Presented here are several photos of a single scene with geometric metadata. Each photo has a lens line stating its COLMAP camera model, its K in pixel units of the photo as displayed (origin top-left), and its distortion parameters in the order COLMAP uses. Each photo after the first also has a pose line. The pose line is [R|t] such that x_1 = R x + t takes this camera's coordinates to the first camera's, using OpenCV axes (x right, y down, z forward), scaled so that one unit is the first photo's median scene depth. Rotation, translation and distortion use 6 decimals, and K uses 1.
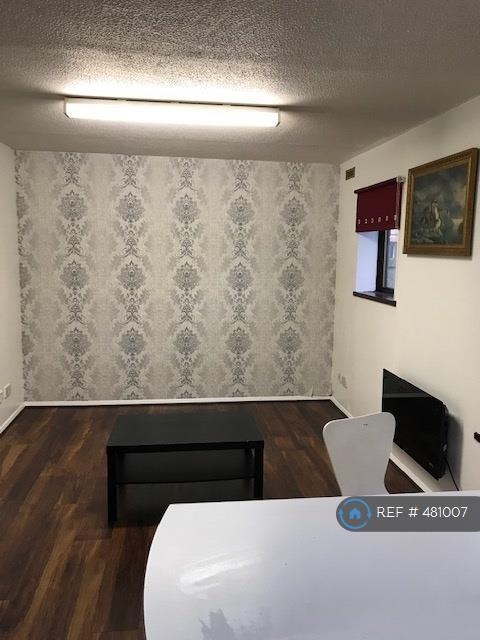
lens RADIAL K [[520.2, 0, 240.0], [0, 520.2, 320.0], [0, 0, 1]] dist [0.111316, -0.176859]
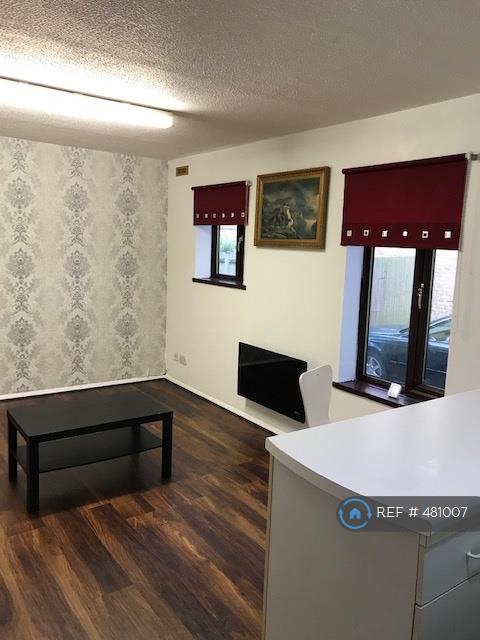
lens RADIAL K [[519.8, 0, 240.0], [0, 519.8, 320.0], [0, 0, 1]] dist [0.013233, -0.006672]
pose [[0.883365, -0.050198, 0.465990, -0.218240], [0.038316, 0.998654, 0.034944, 0.000561], [-0.467117, -0.013013, 0.884100, -0.027475]]
